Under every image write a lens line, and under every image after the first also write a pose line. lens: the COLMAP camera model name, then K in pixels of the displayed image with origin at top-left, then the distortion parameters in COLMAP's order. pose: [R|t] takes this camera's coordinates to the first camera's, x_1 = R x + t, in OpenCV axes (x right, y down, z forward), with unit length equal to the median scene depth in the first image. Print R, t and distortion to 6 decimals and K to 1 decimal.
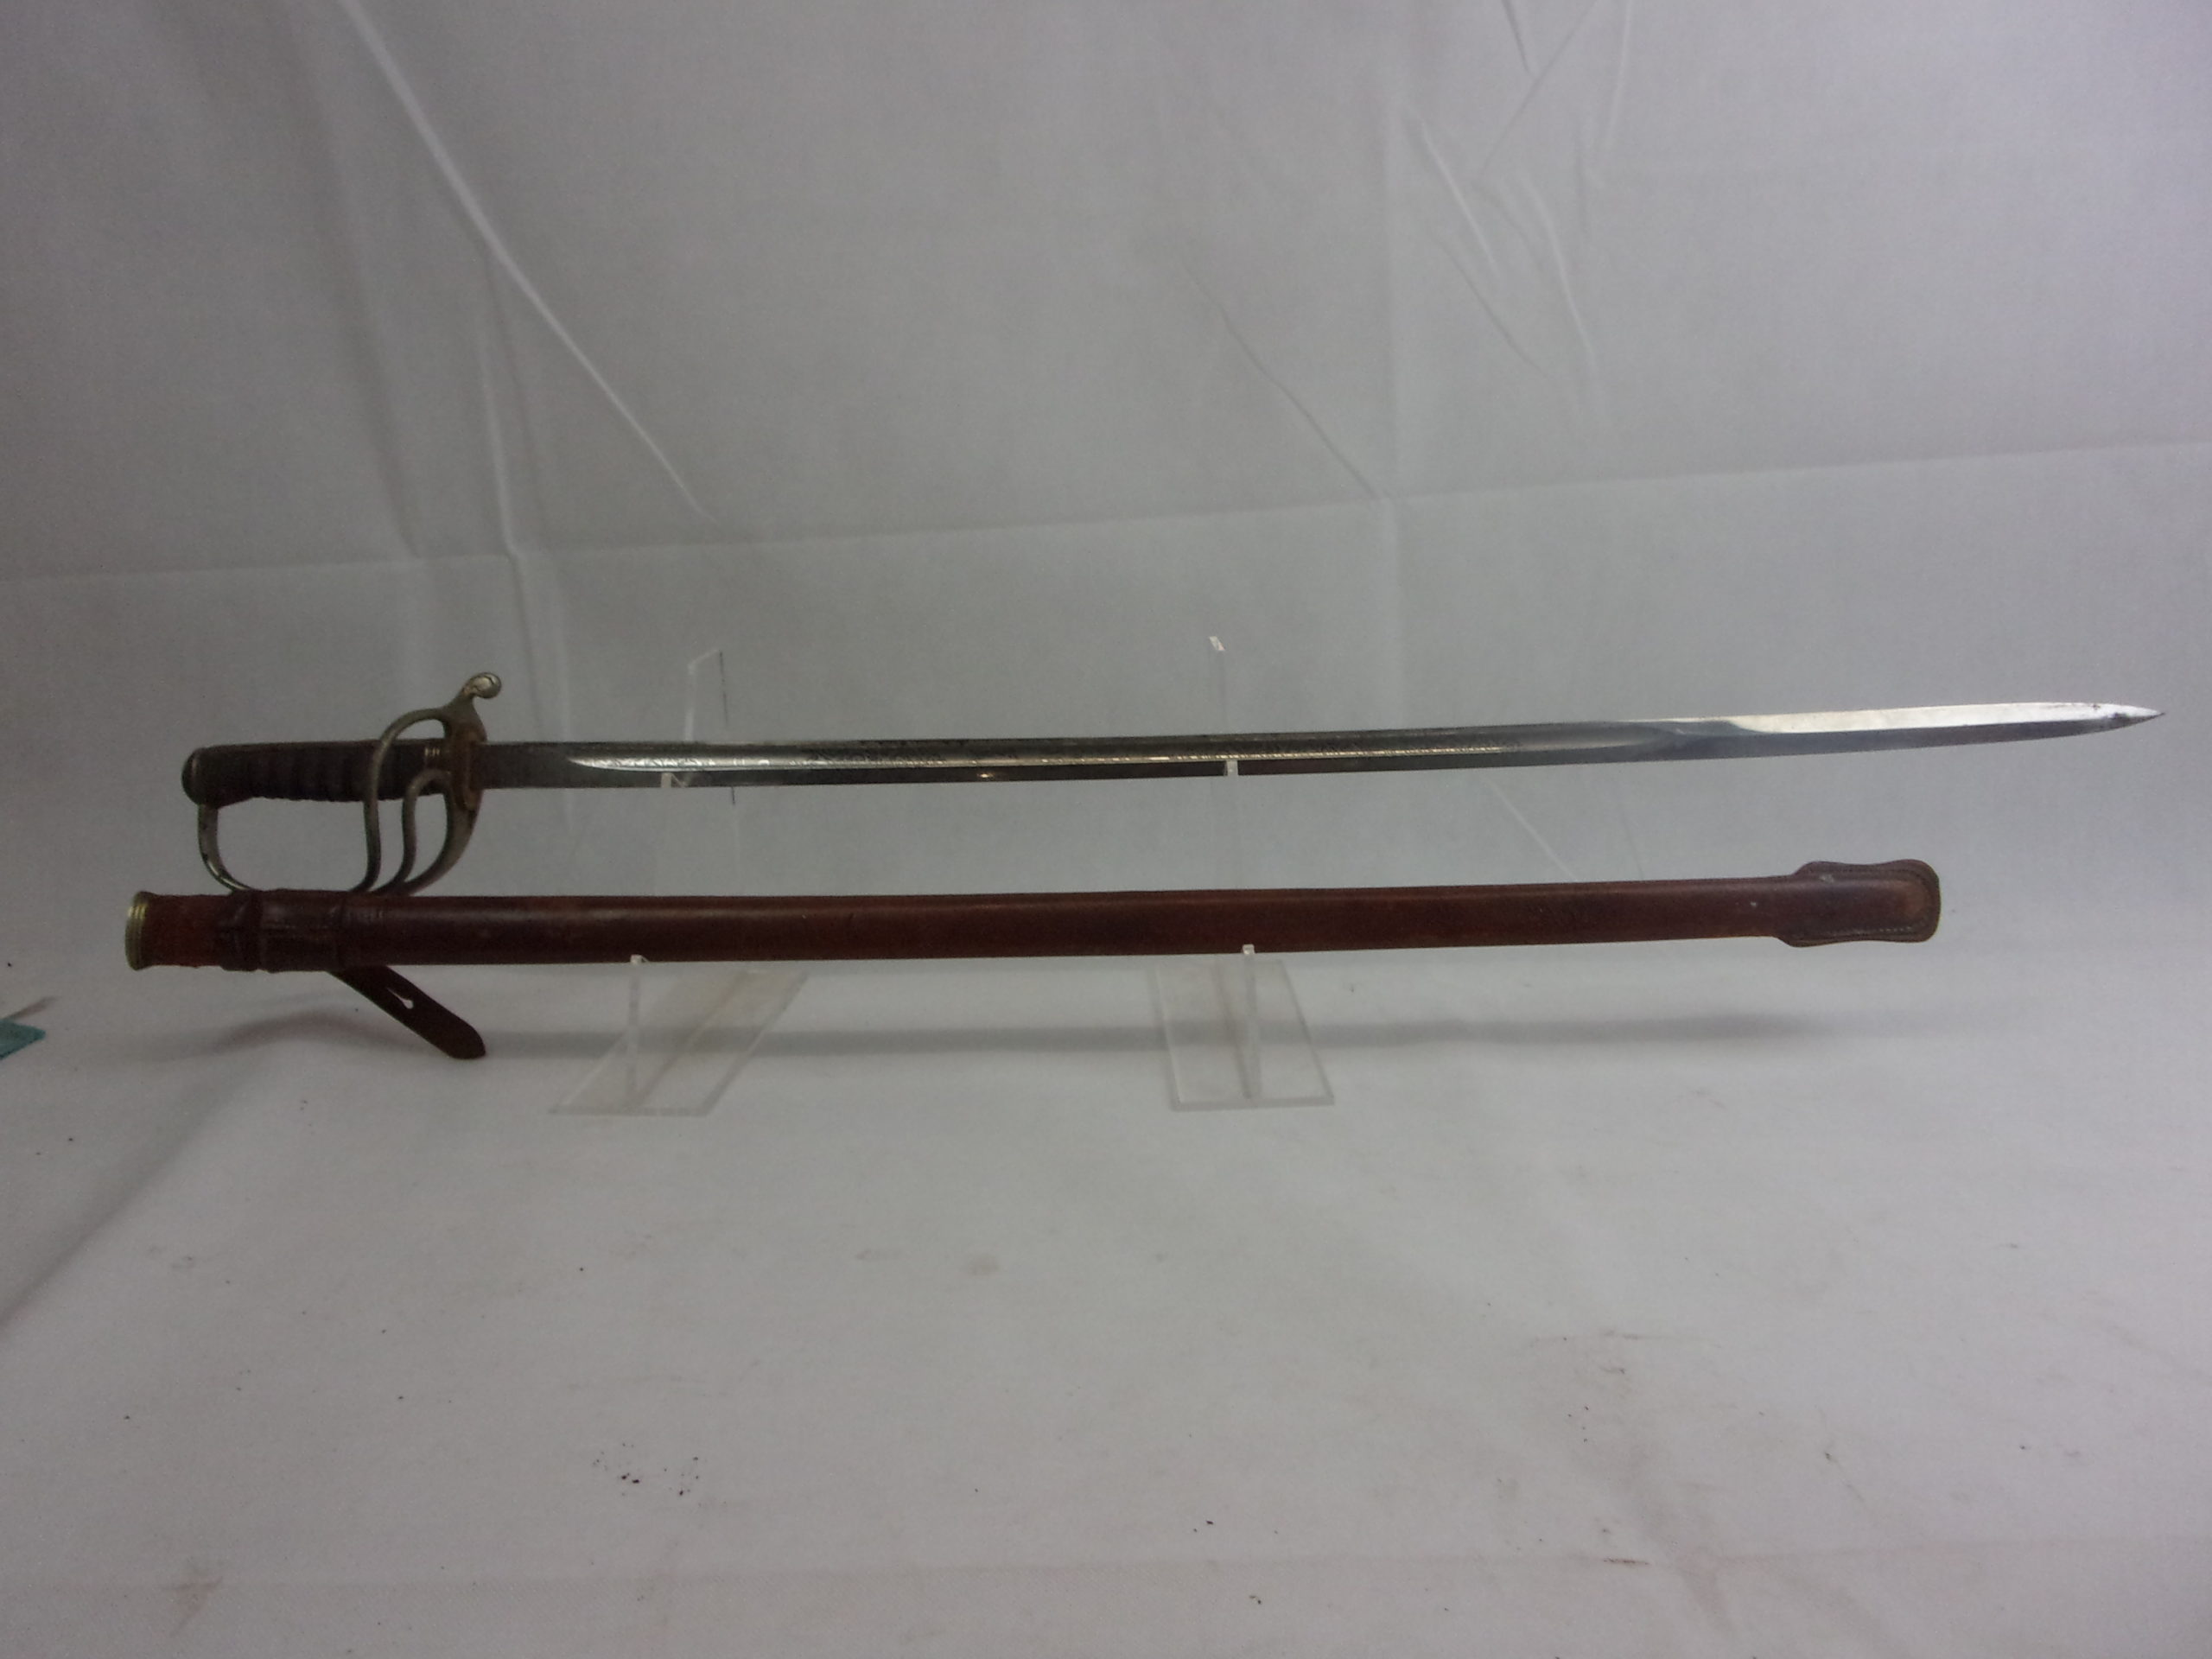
lens RADIAL K [[1825.5, 0, 1055.1], [0, 1825.5, 717.8], [0, 0, 1]] dist [0.017194, -0.013147]
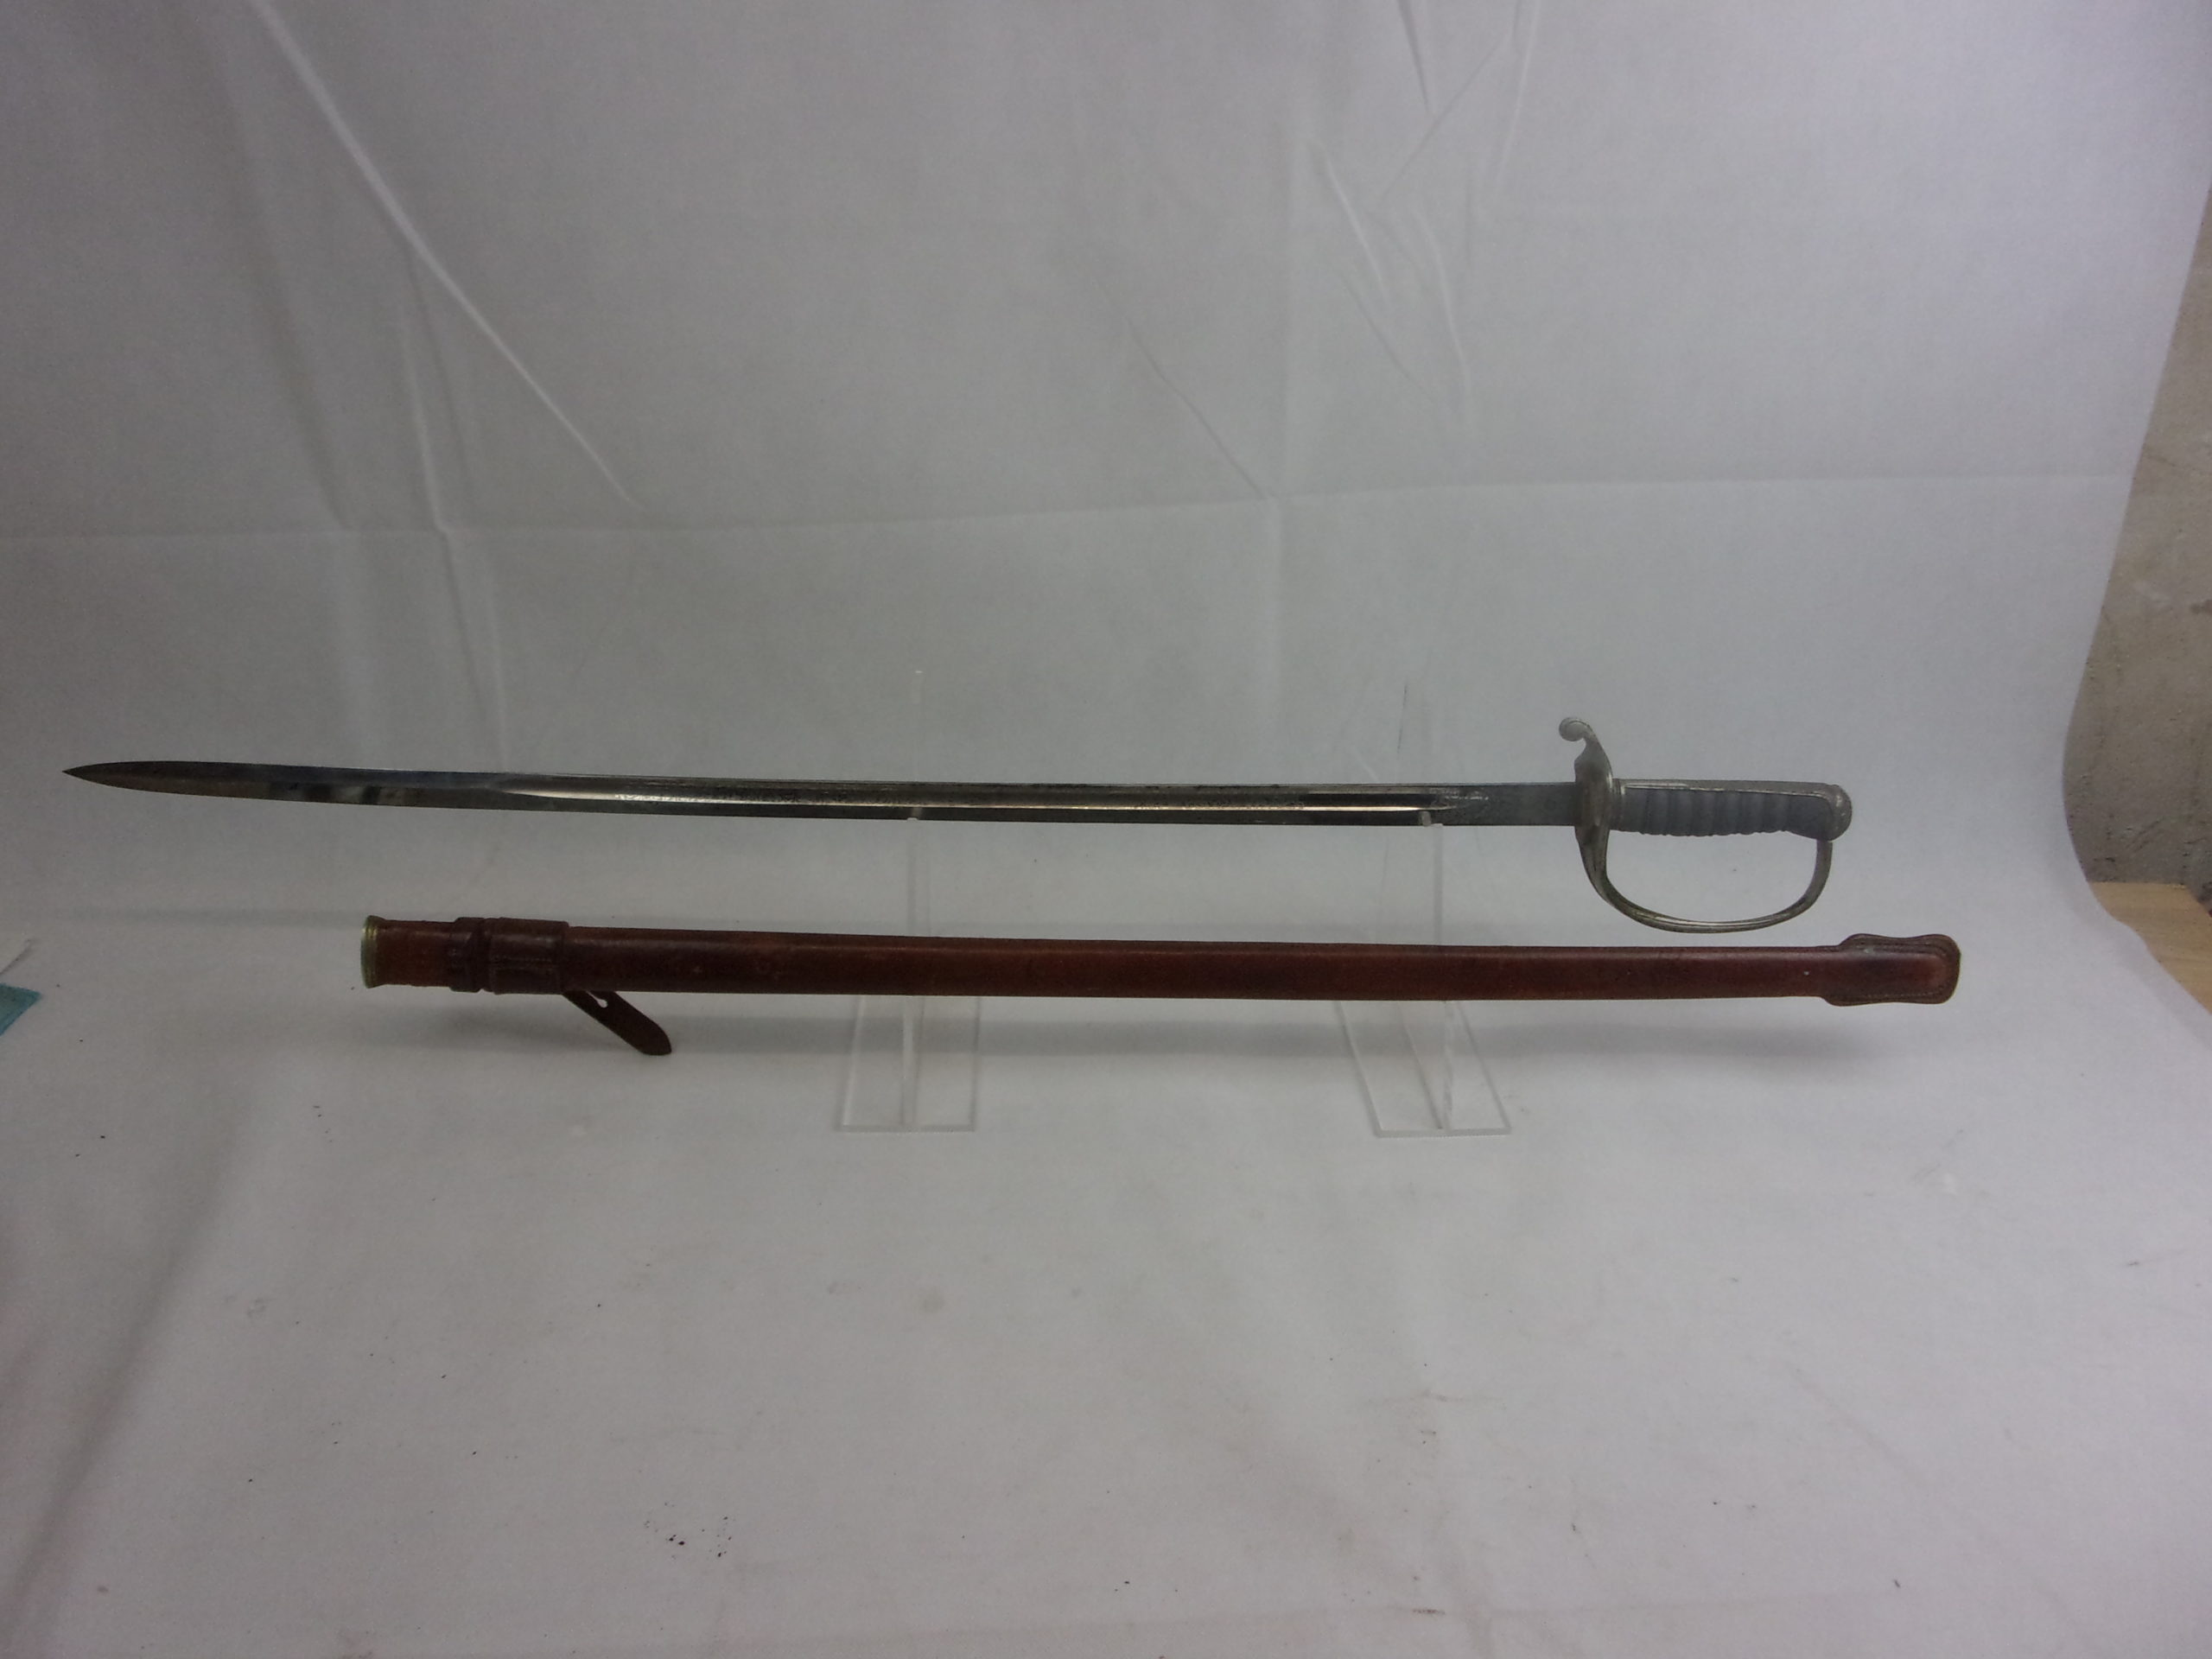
lens RADIAL K [[1825.5, 0, 1069.7], [0, 1825.5, 772.9], [0, 0, 1]] dist [0.017194, -0.013147]
pose [[0.995313, 0.004816, 0.096591, -0.044373], [-0.027054, 0.972749, 0.230276, -0.218571], [-0.092850, -0.231809, 0.968320, -0.078594]]
